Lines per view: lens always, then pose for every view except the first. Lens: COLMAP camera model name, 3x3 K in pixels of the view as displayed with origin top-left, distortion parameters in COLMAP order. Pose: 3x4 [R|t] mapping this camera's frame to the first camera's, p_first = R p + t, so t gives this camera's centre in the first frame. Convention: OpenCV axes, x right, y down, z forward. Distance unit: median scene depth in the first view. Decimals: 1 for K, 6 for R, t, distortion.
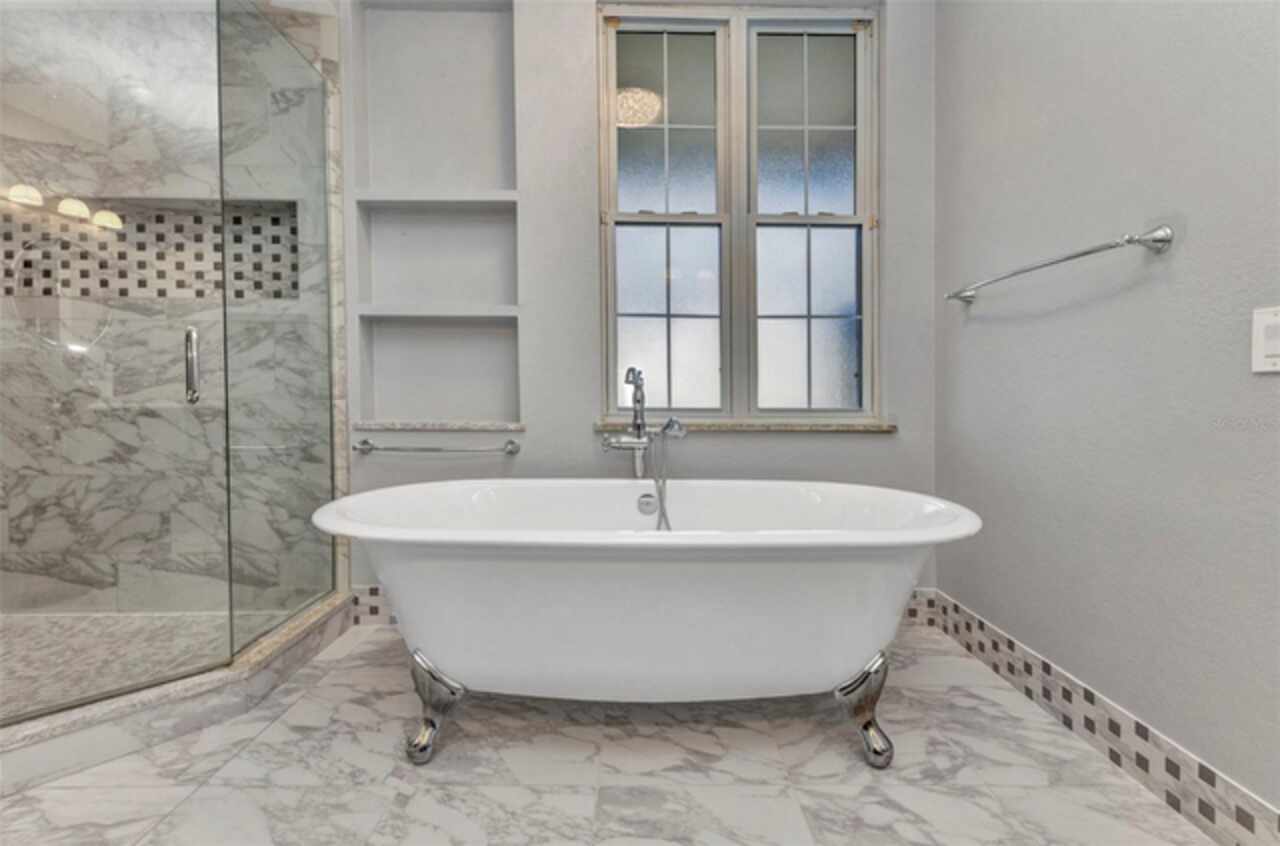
lens RADIAL K [[589.4, 0, 639.3], [0, 589.4, 400.3], [0, 0, 1]] dist [0.008417, -0.000899]
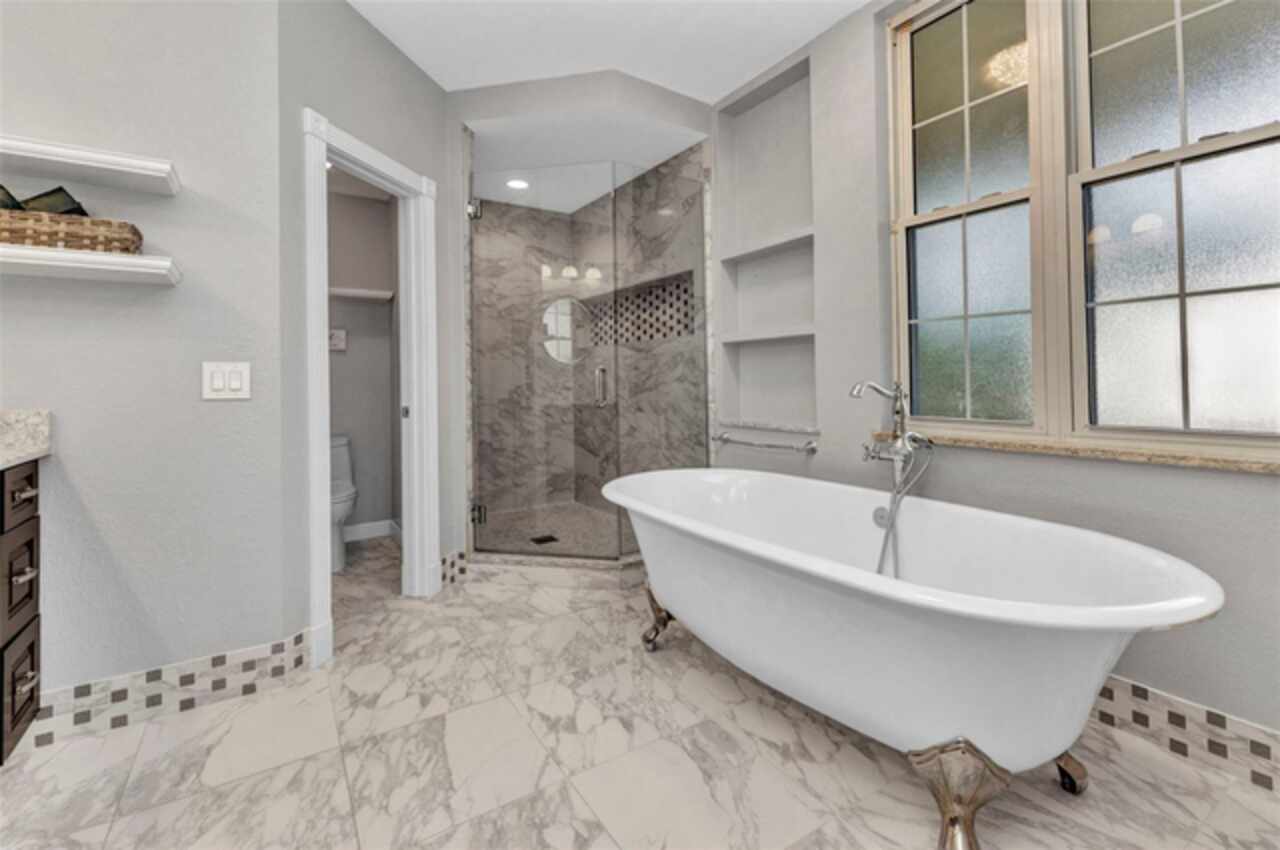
lens RADIAL K [[558.5, 0, 631.7], [0, 558.5, 381.0], [0, 0, 1]] dist [0.009309, -0.000965]
pose [[0.531771, -0.012835, -0.846791, 0.524948], [-0.002189, 0.999861, -0.016530, -0.032066], [0.846886, 0.010644, 0.531668, 0.124517]]
